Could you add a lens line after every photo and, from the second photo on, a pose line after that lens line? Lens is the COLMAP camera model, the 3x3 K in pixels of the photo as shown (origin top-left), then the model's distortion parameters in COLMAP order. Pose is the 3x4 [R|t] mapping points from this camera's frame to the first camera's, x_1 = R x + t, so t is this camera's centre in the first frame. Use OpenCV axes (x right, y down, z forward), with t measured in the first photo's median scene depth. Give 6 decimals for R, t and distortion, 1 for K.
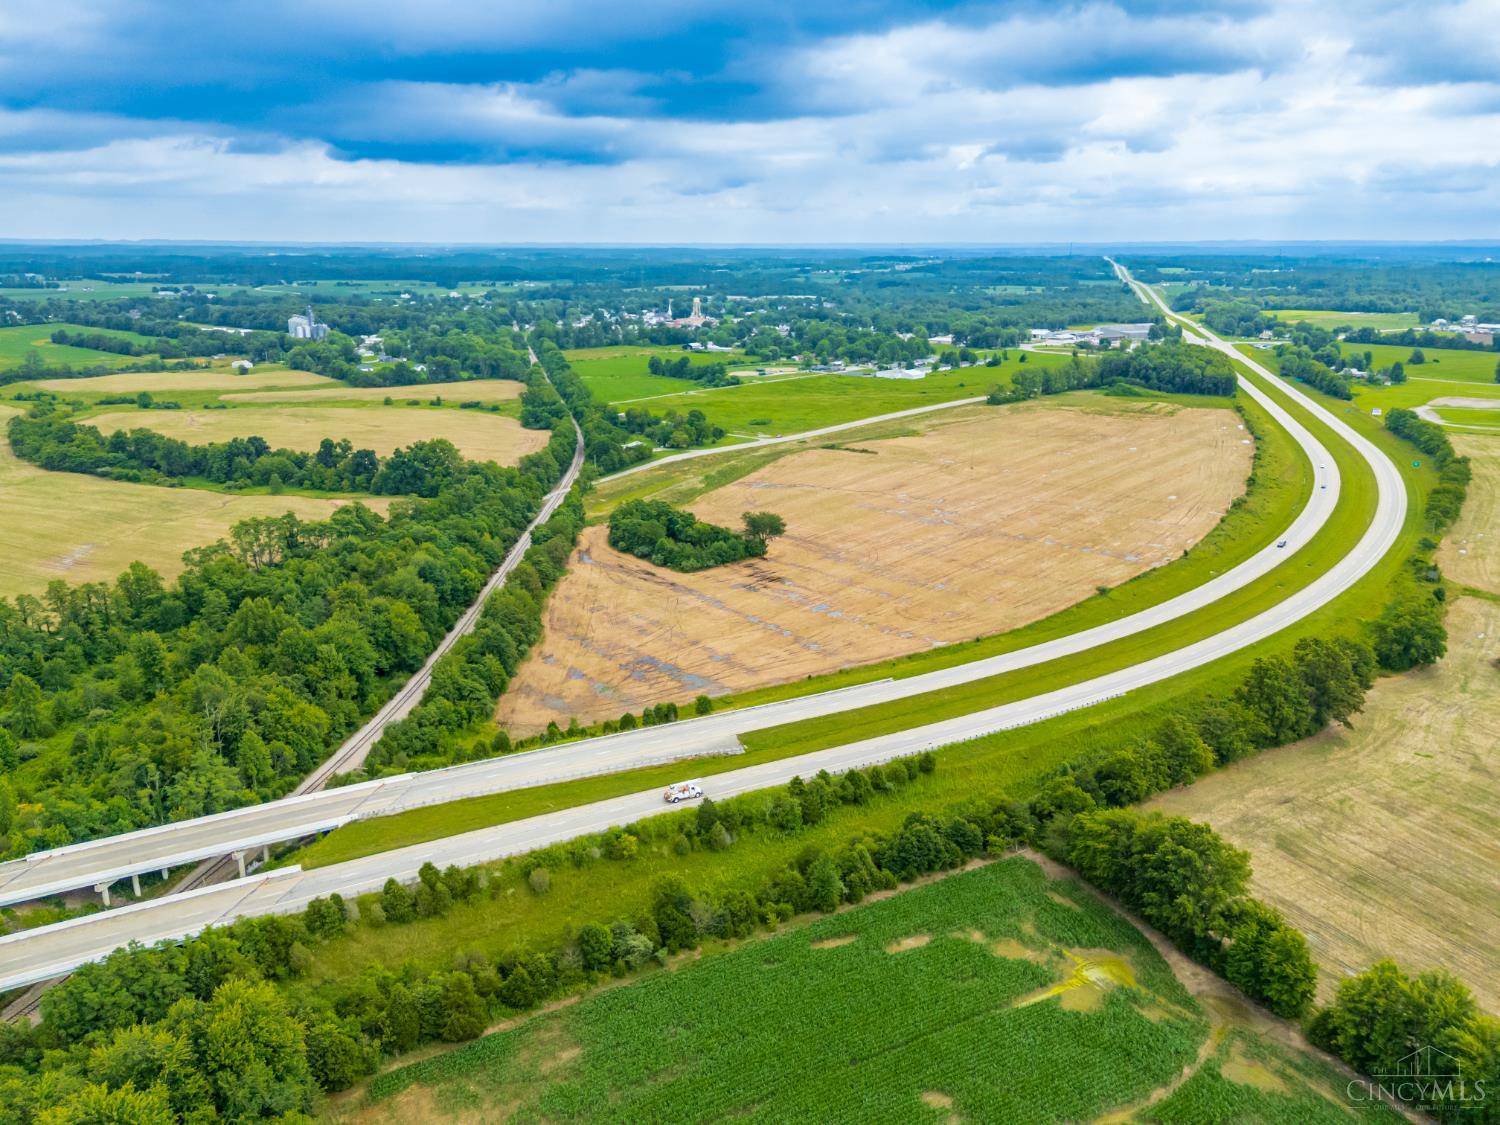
lens RADIAL K [[1102.7, 0, 750.0], [0, 1102.7, 562.5], [0, 0, 1]] dist [0.089713, -0.103910]
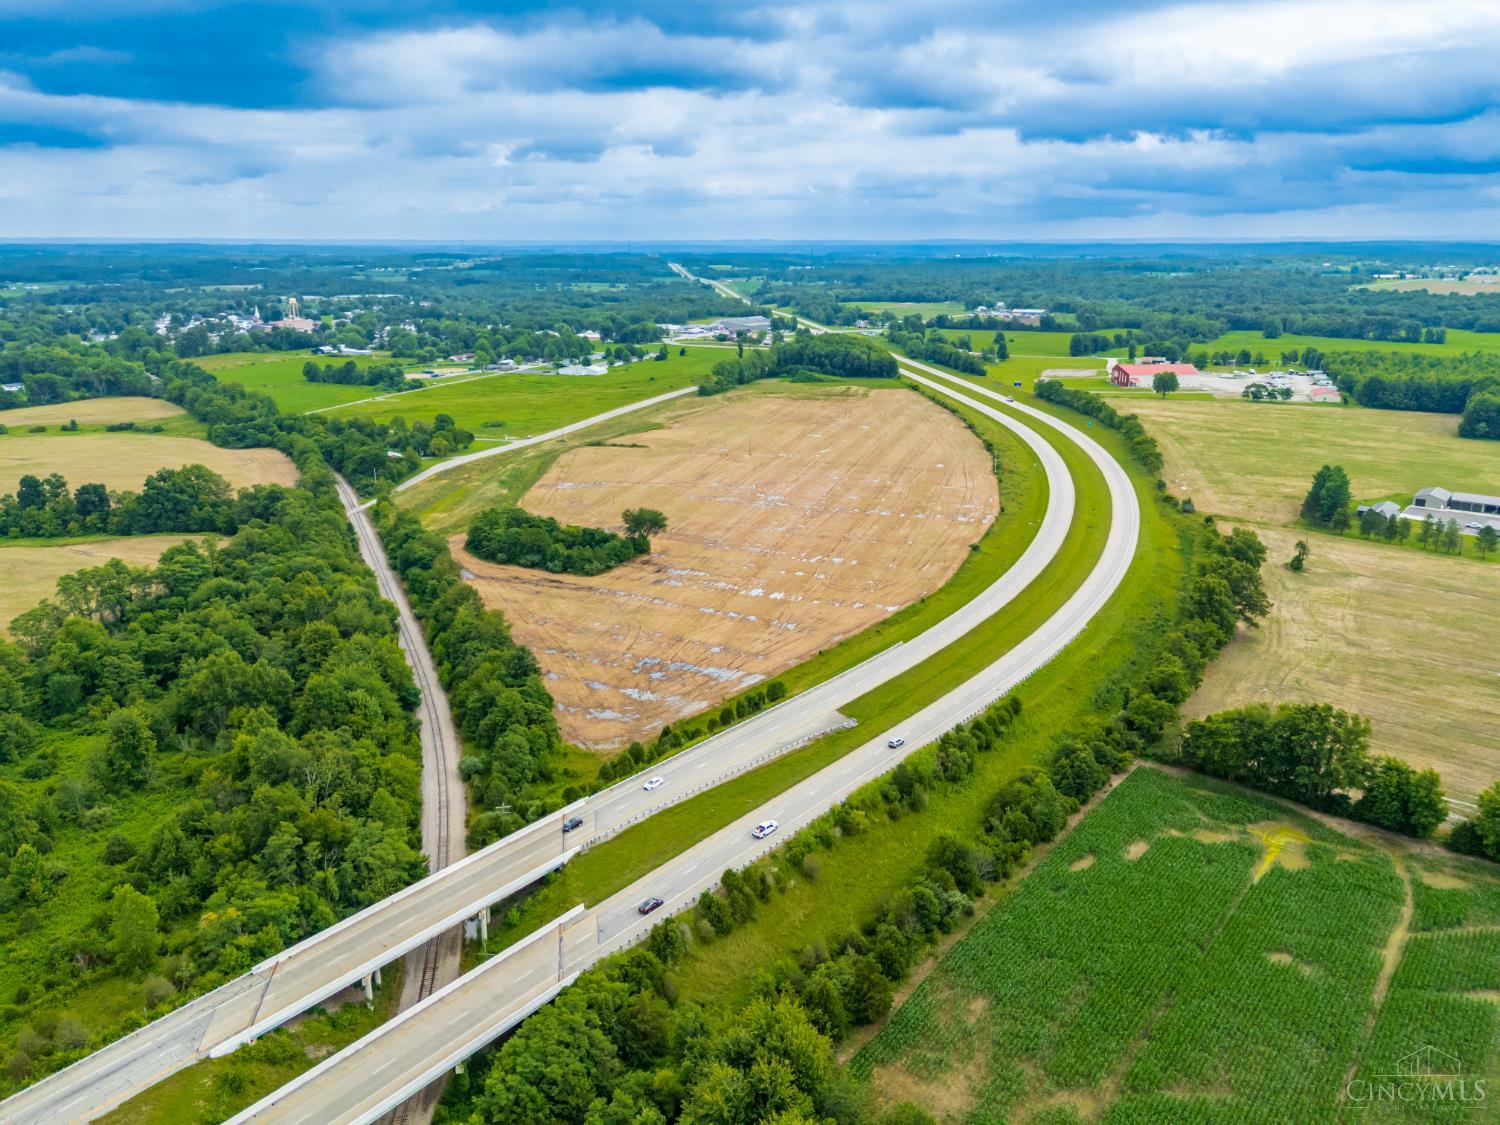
lens RADIAL K [[1105.9, 0, 750.3], [0, 1105.9, 554.7], [0, 0, 1]] dist [0.073422, -0.066939]
pose [[0.921370, -0.108322, 0.373286, -0.147307], [0.110132, 0.993779, 0.016546, -0.005237], [-0.372757, 0.025866, 0.927569, 0.017816]]
